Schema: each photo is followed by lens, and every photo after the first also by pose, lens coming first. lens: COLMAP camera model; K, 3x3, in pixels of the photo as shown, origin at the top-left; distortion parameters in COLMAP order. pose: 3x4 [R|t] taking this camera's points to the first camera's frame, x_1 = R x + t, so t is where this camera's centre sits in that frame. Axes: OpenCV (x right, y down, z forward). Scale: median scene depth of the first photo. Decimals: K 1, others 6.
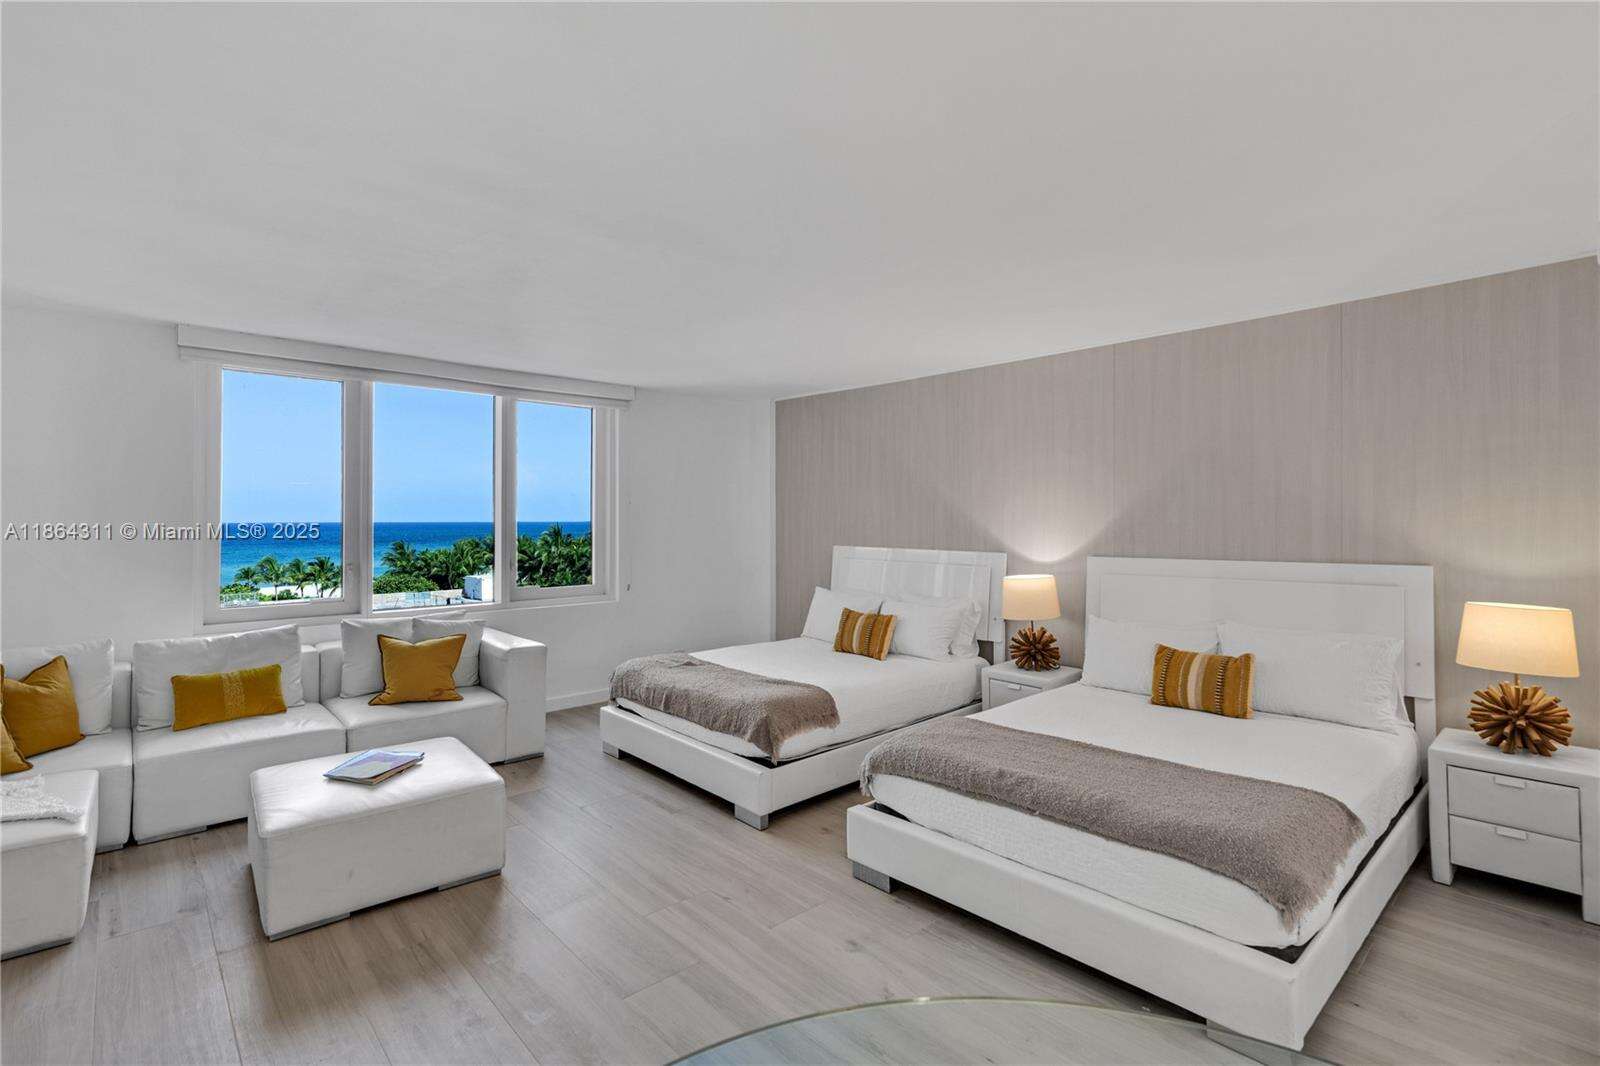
lens RADIAL K [[762.4, 0, 803.8], [0, 762.4, 509.1], [0, 0, 1]] dist [0.035104, -0.000126]
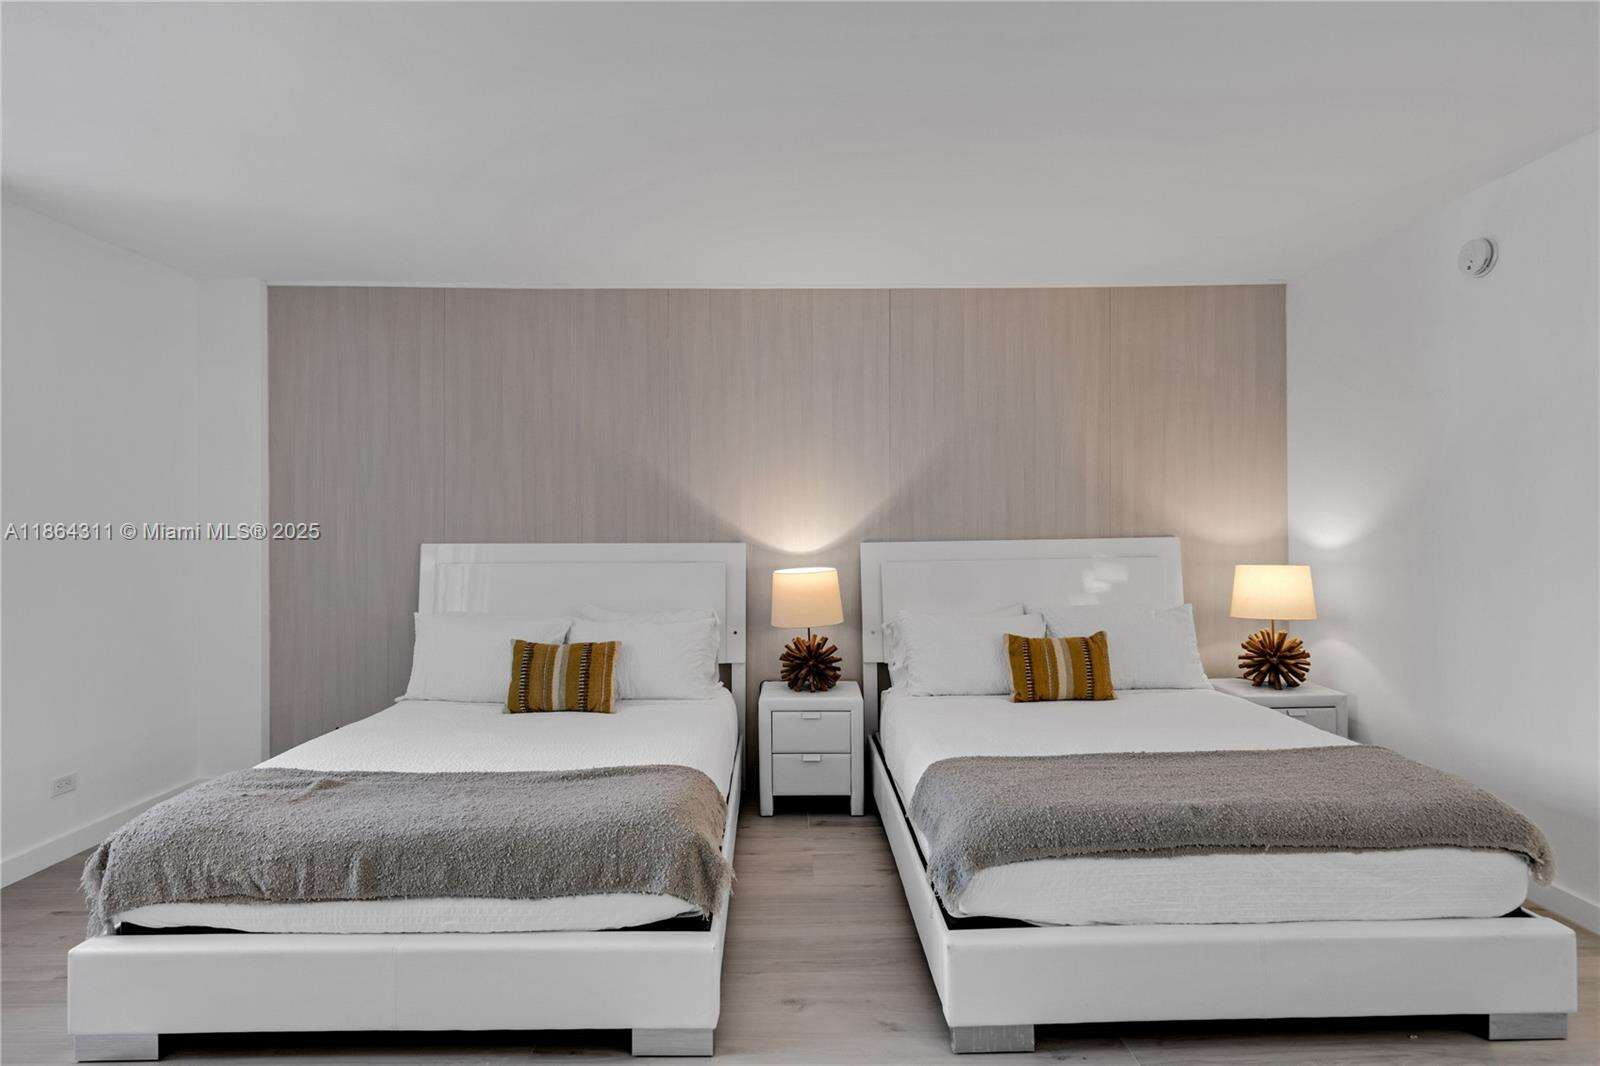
lens RADIAL K [[891.2, 0, 800.0], [0, 891.2, 533.0], [0, 0, 1]] dist [0.011658, -0.000679]
pose [[0.675750, -0.034837, 0.736308, -0.351612], [-0.002070, 0.998789, 0.049156, 0.004174], [-0.737128, -0.034741, 0.674859, 0.361822]]
